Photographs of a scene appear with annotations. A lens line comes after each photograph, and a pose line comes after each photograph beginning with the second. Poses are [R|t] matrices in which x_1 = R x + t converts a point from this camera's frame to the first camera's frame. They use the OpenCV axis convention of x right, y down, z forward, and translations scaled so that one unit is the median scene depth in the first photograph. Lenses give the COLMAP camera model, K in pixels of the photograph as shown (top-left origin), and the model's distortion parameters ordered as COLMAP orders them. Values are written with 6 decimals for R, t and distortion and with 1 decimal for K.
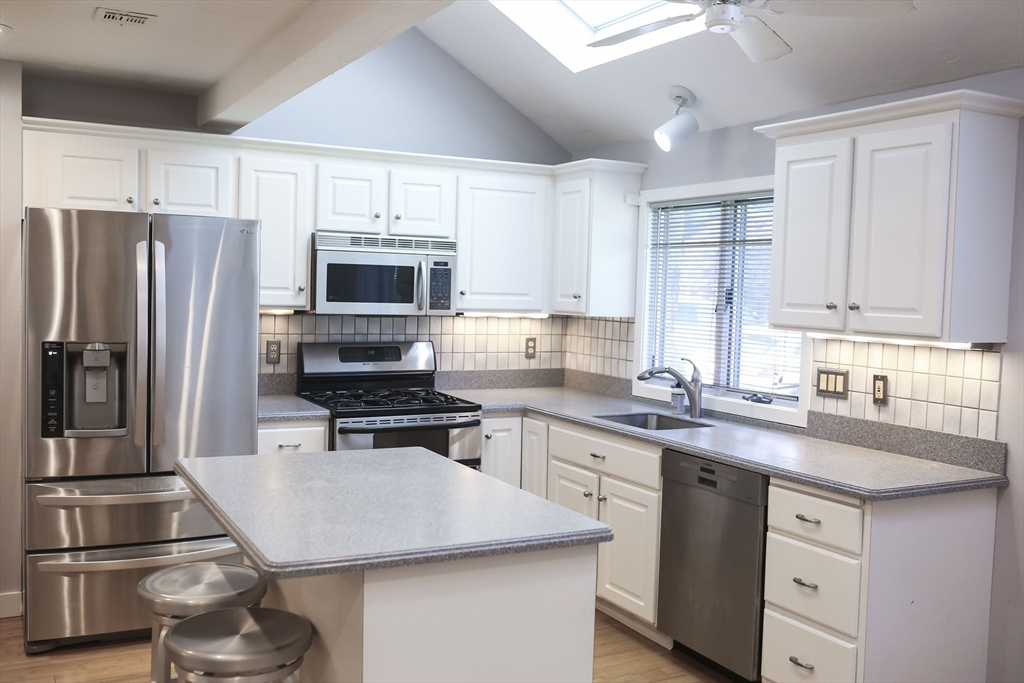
lens RADIAL K [[977.3, 0, 511.3], [0, 977.3, 340.6], [0, 0, 1]] dist [-0.020697, 0.000000]
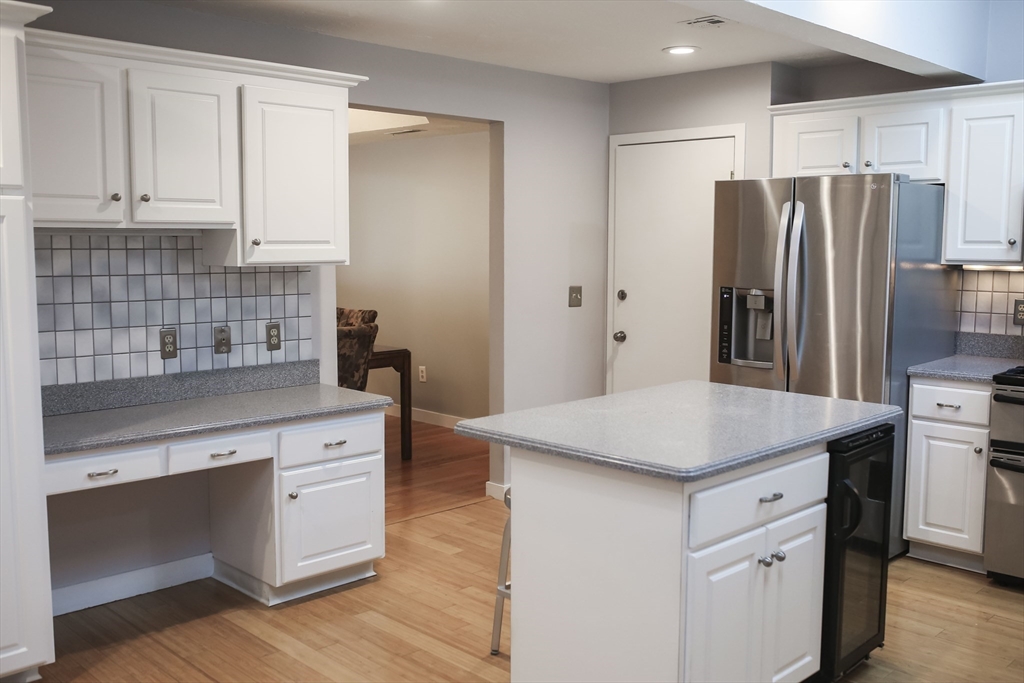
lens RADIAL K [[977.3, 0, 511.1], [0, 977.3, 342.1], [0, 0, 1]] dist [-0.020697, 0.000000]
pose [[0.289103, 0.072248, -0.954568, 0.576576], [-0.047206, 0.997011, 0.061163, 0.007242], [0.956133, 0.027379, 0.291650, 0.319307]]
